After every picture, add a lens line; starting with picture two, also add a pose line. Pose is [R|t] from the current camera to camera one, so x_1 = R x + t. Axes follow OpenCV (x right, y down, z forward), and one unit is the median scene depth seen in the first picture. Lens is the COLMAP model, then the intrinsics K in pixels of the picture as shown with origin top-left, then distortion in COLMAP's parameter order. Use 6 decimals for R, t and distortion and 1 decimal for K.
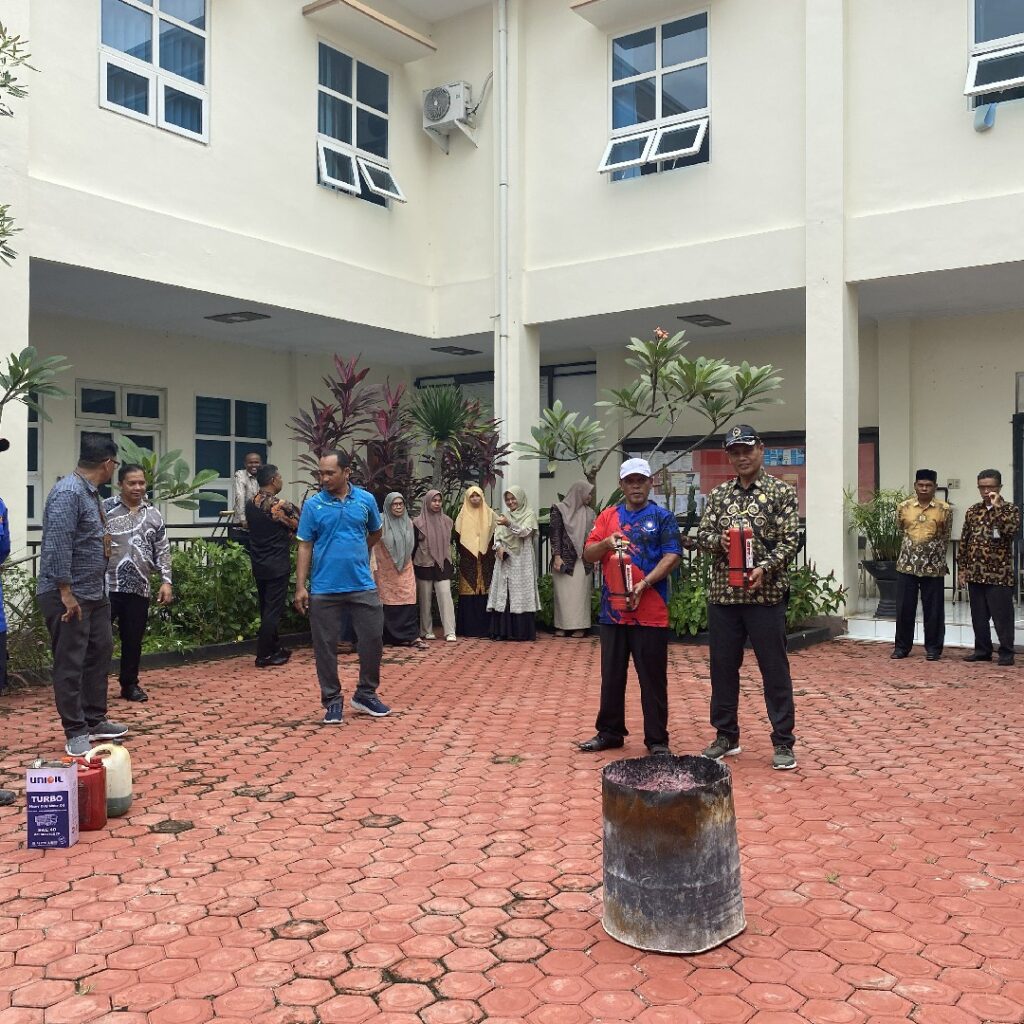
lens RADIAL K [[1037.8, 0, 512.0], [0, 1037.8, 512.0], [0, 0, 1]] dist [0.028095, -0.084186]
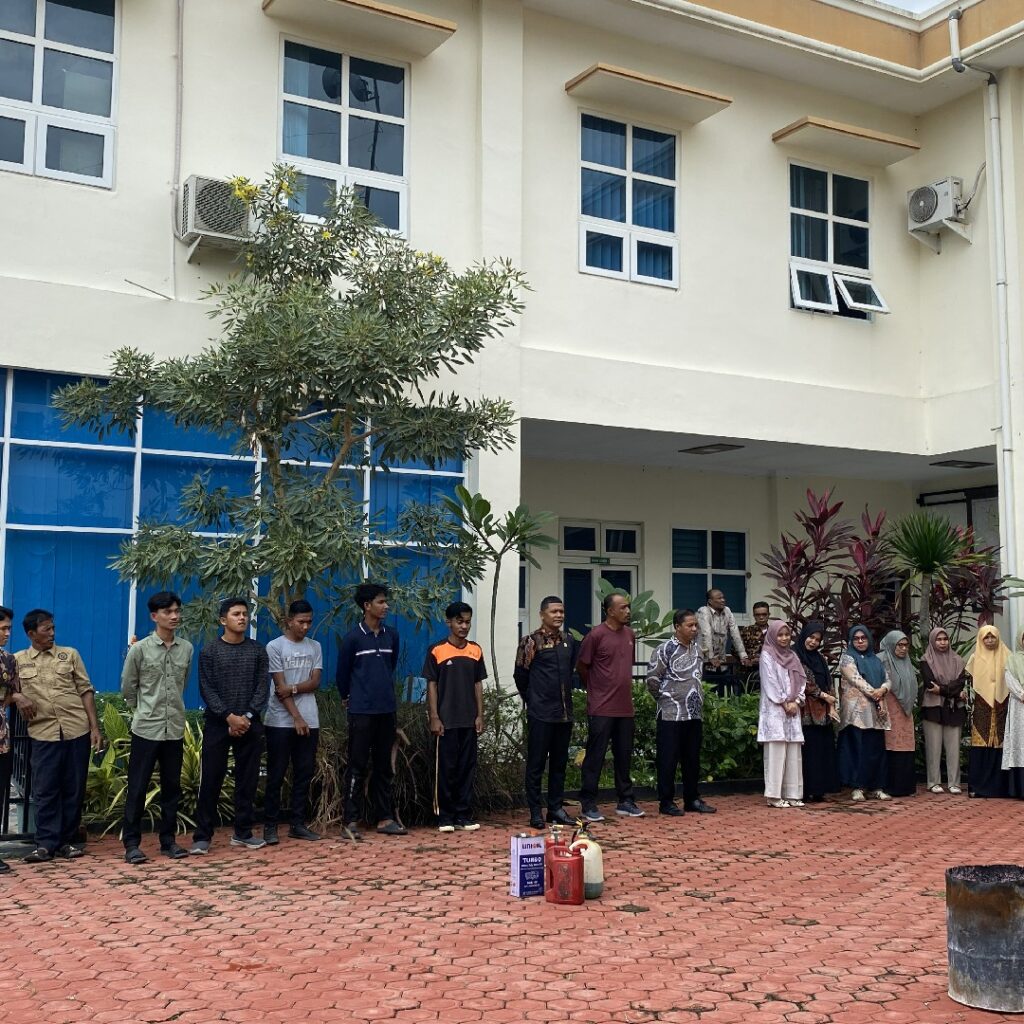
lens RADIAL K [[1301.2, 0, 512.0], [0, 1301.2, 512.0], [0, 0, 1]] dist [0.126968, -0.376004]
pose [[0.908816, -0.037131, -0.415542, 0.085497], [-0.004578, 0.995084, -0.098929, -0.007155], [0.417173, 0.091810, 0.904178, -0.212433]]
